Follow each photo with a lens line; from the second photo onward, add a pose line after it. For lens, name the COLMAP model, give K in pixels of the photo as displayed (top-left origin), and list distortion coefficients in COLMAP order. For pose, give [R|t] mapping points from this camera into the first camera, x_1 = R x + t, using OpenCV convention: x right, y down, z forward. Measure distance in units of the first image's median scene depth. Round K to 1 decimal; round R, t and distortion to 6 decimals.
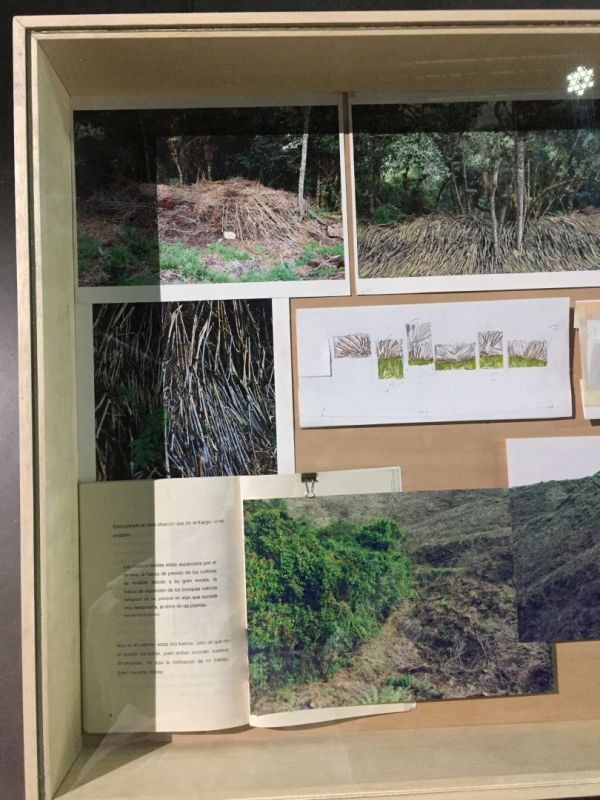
lens RADIAL K [[685.2, 0, 300.0], [0, 685.2, 400.0], [0, 0, 1]] dist [0.101179, -0.137477]
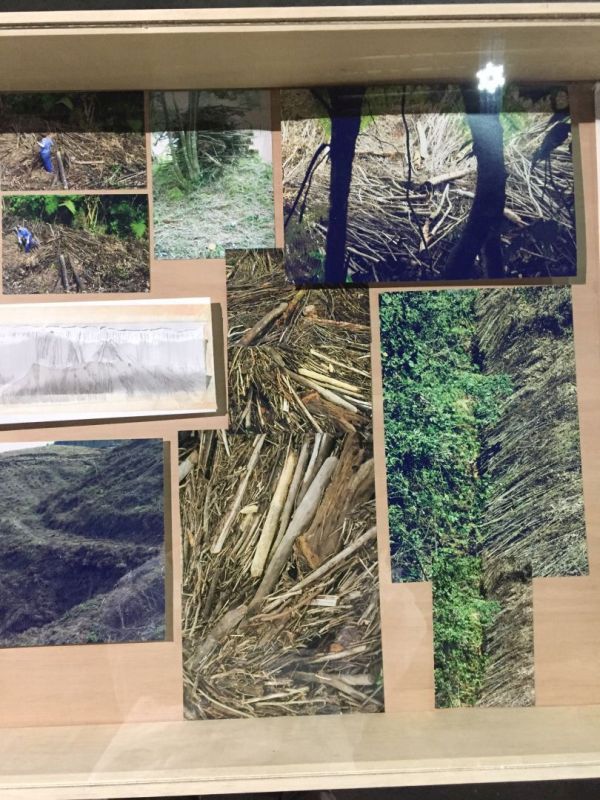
lens RADIAL K [[685.2, 0, 300.0], [0, 685.2, 400.0], [0, 0, 1]] dist [0.101179, -0.137477]
pose [[0.999690, 0.006161, -0.024104, 0.972834], [-0.006080, 0.999976, 0.003469, -0.018287], [0.024125, -0.003322, 0.999703, 0.022991]]
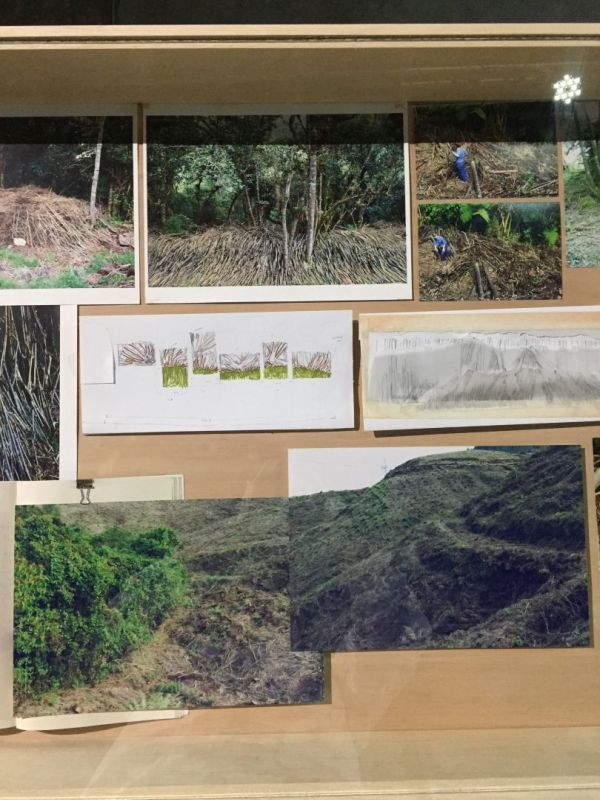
lens RADIAL K [[685.2, 0, 300.0], [0, 685.2, 400.0], [0, 0, 1]] dist [0.101179, -0.137477]
pose [[0.999481, 0.018324, -0.026477, 0.342522], [-0.018487, 0.999812, -0.005924, -0.009508], [0.026364, 0.006410, 0.999632, -0.004263]]
